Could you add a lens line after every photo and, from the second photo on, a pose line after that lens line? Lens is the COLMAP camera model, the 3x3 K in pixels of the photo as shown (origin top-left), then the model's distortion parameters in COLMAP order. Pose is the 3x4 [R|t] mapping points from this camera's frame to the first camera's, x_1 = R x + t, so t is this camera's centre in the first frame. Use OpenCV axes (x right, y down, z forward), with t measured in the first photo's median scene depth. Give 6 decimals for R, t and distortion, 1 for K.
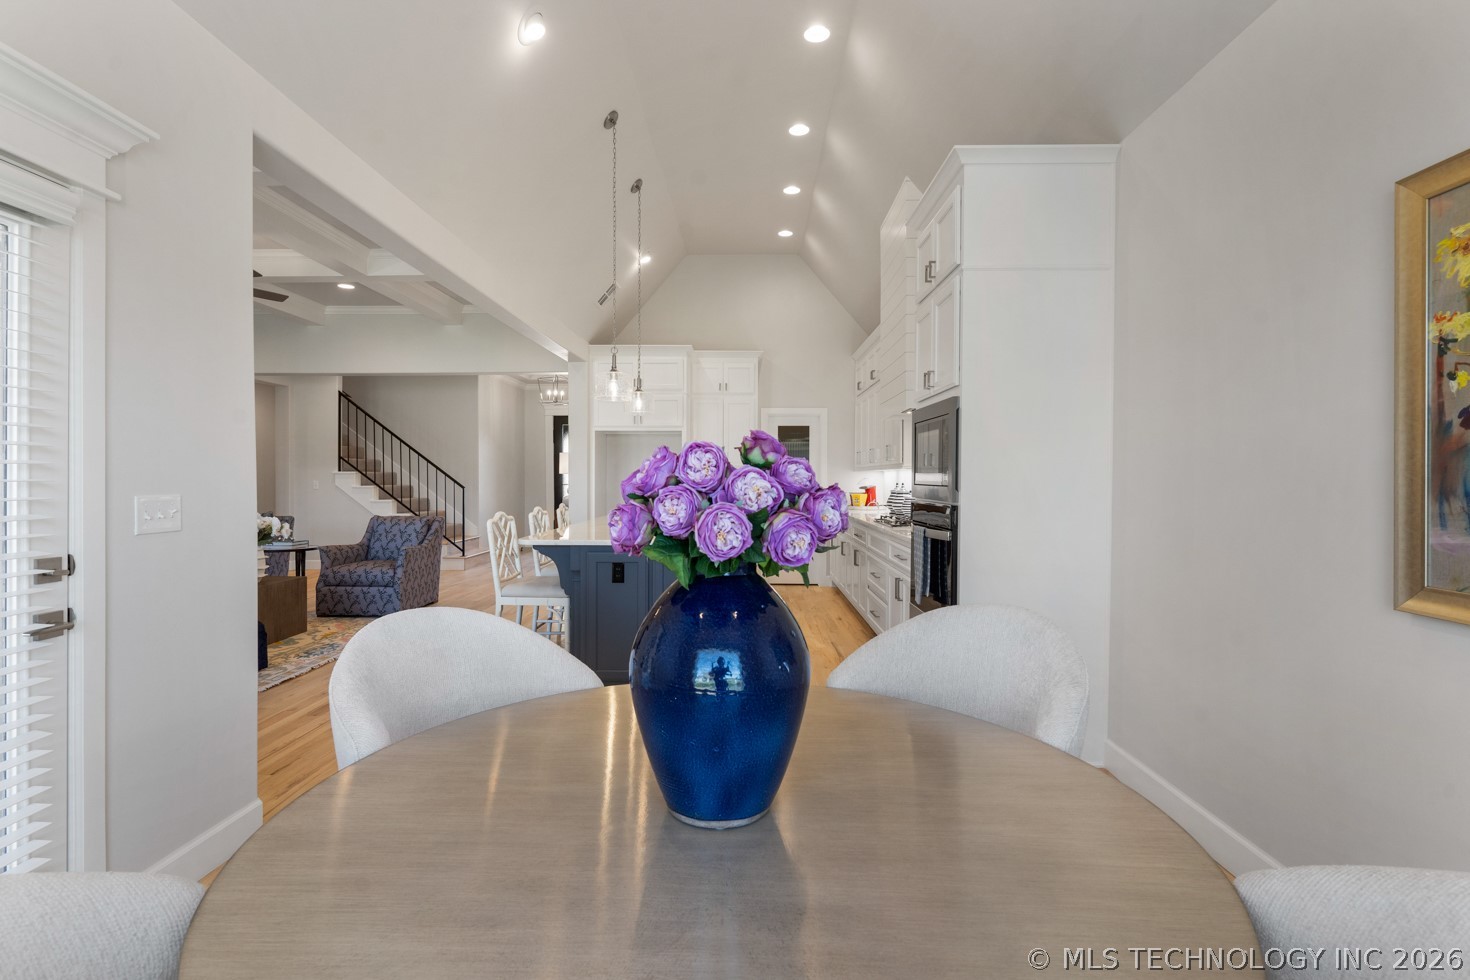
lens RADIAL K [[705.1, 0, 735.0], [0, 705.1, 490.0], [0, 0, 1]] dist [-0.000104, 0.000150]
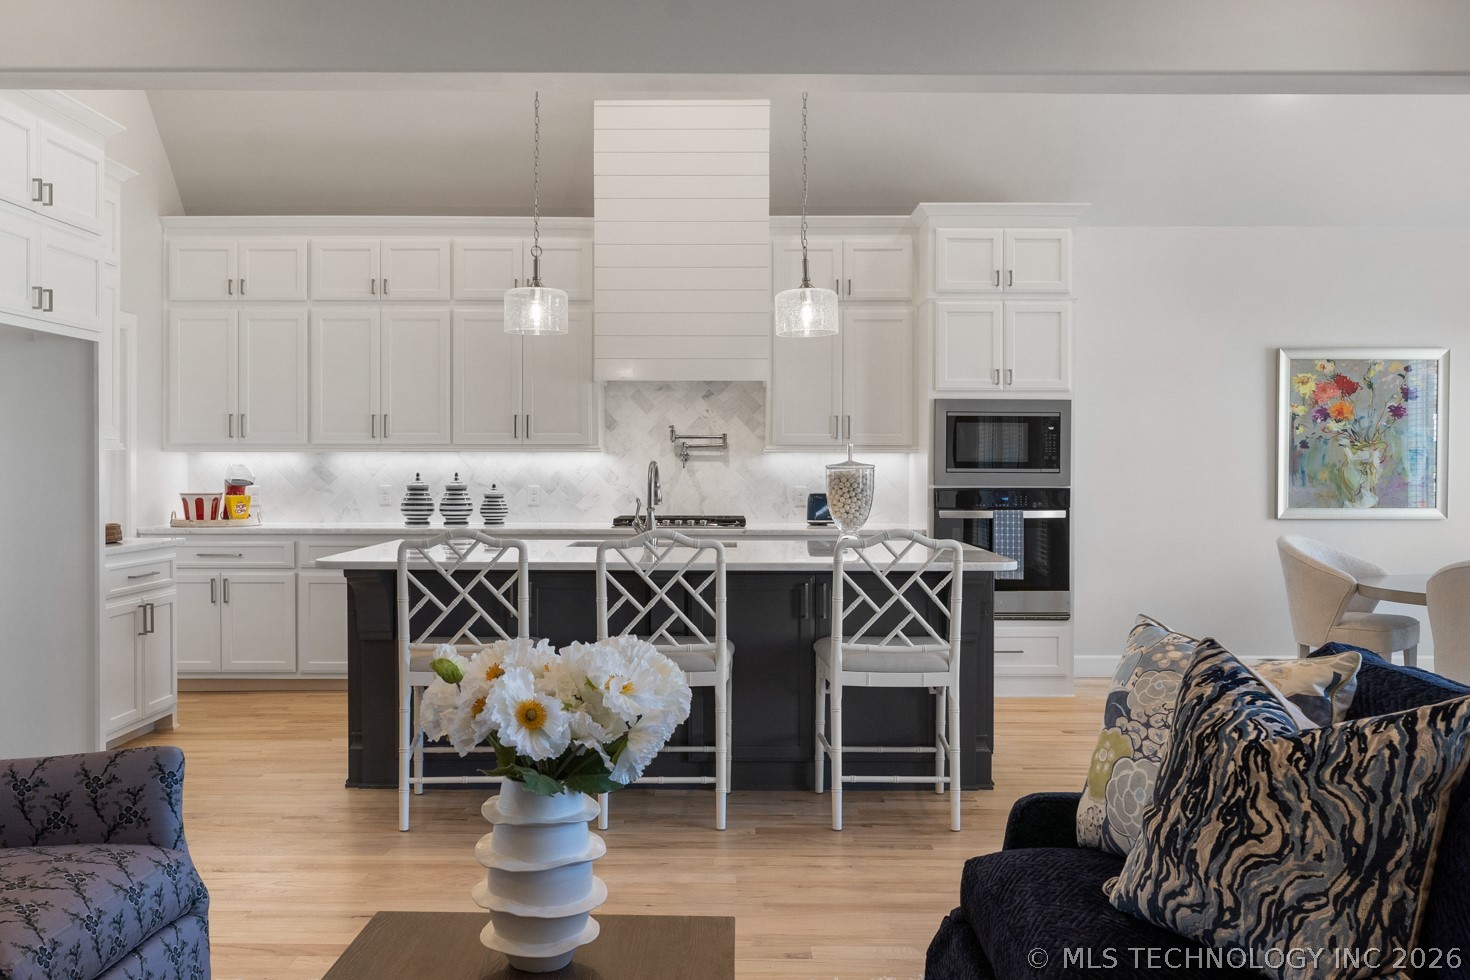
lens RADIAL K [[1233.5, 0, 728.4], [0, 1233.5, 485.9], [0, 0, 1]] dist [-0.006116, -0.003633]
pose [[-0.015907, -0.018411, 0.999704, -0.739512], [0.015600, 0.999704, 0.018659, -0.012770], [-0.999752, 0.015892, -0.015615, 0.661694]]
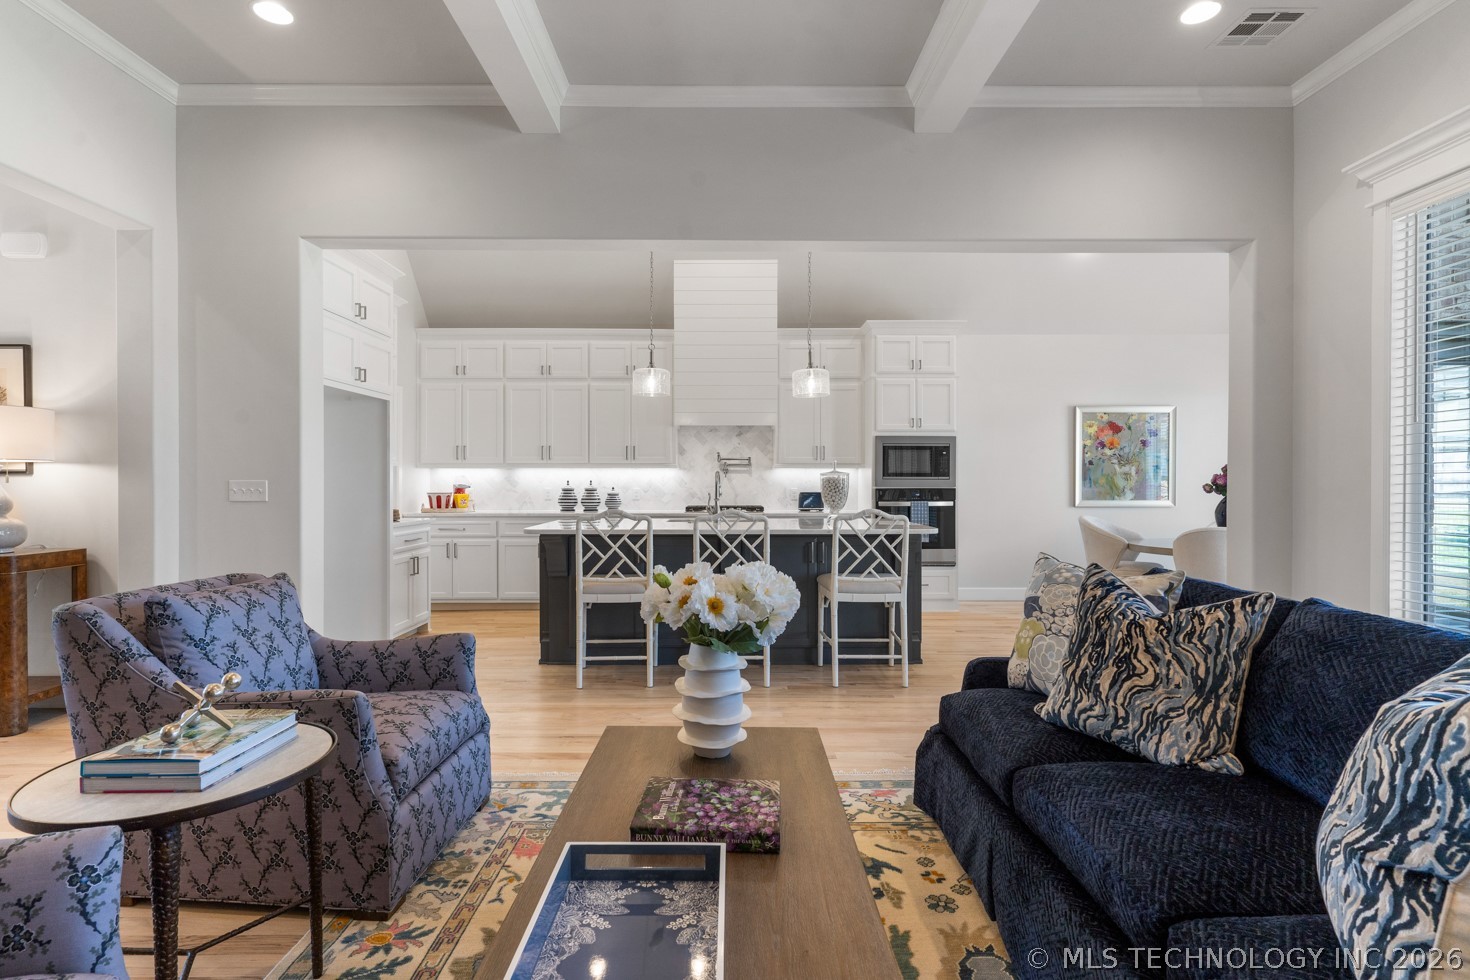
lens RADIAL K [[732.5, 0, 731.2], [0, 732.5, 488.3], [0, 0, 1]] dist [0.000059, 0.000954]
pose [[-0.024847, -0.010901, 0.999632, -0.743240], [0.017723, 0.999779, 0.011343, -0.005974], [-0.999534, 0.017998, -0.024649, 0.697071]]
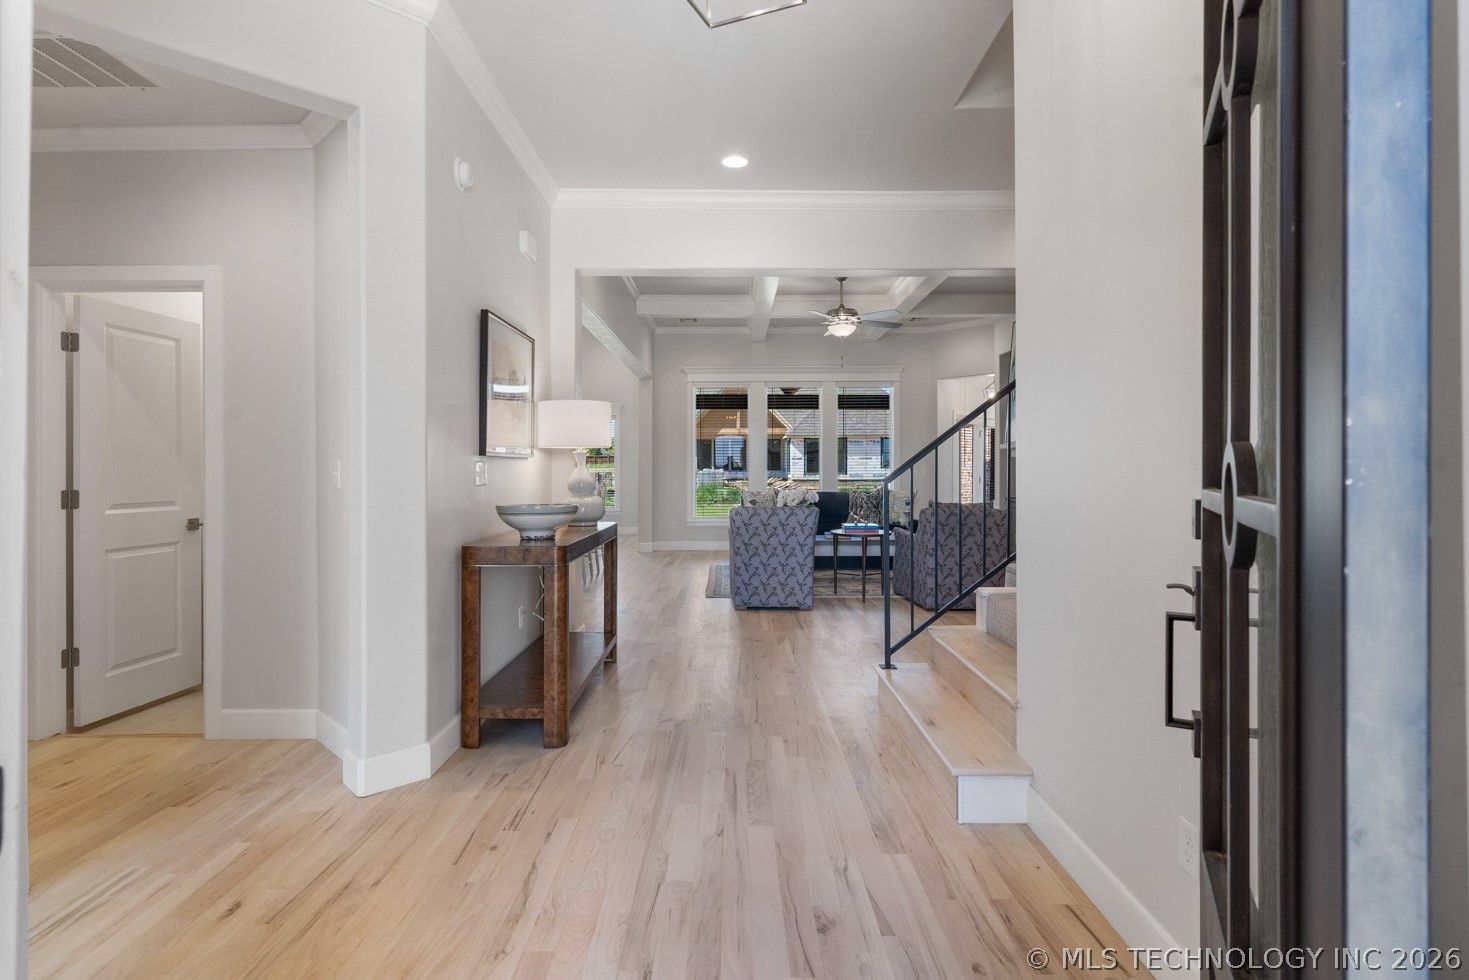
lens RADIAL K [[751.4, 0, 729.8], [0, 751.4, 468.9], [0, 0, 1]] dist [0.000151, 0.000149]
pose [[-0.999863, -0.000427, -0.016540, -0.367435], [-0.000704, 0.999860, 0.016737, -0.020196], [0.016531, 0.016746, -0.999723, 1.734848]]
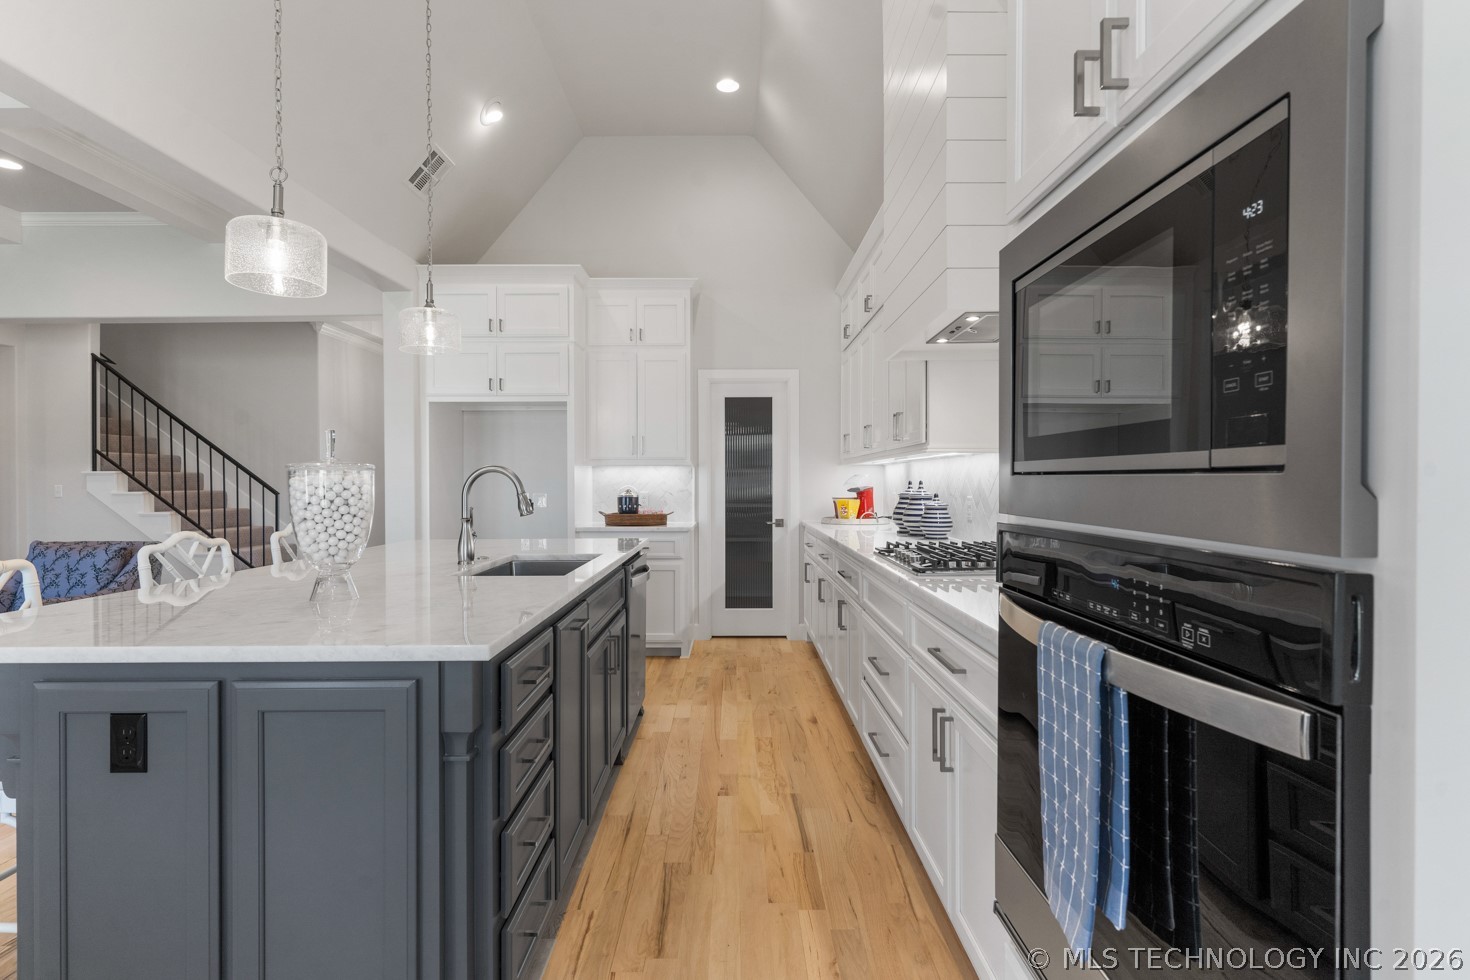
lens RADIAL K [[739.7, 0, 735.0], [0, 739.7, 490.0], [0, 0, 1]] dist [0.000201, 0.000014]
pose [[0.999792, -0.006138, 0.019437, 0.061266], [0.006256, 0.999962, -0.006040, 0.000327], [-0.019399, 0.006160, 0.999793, 0.332658]]
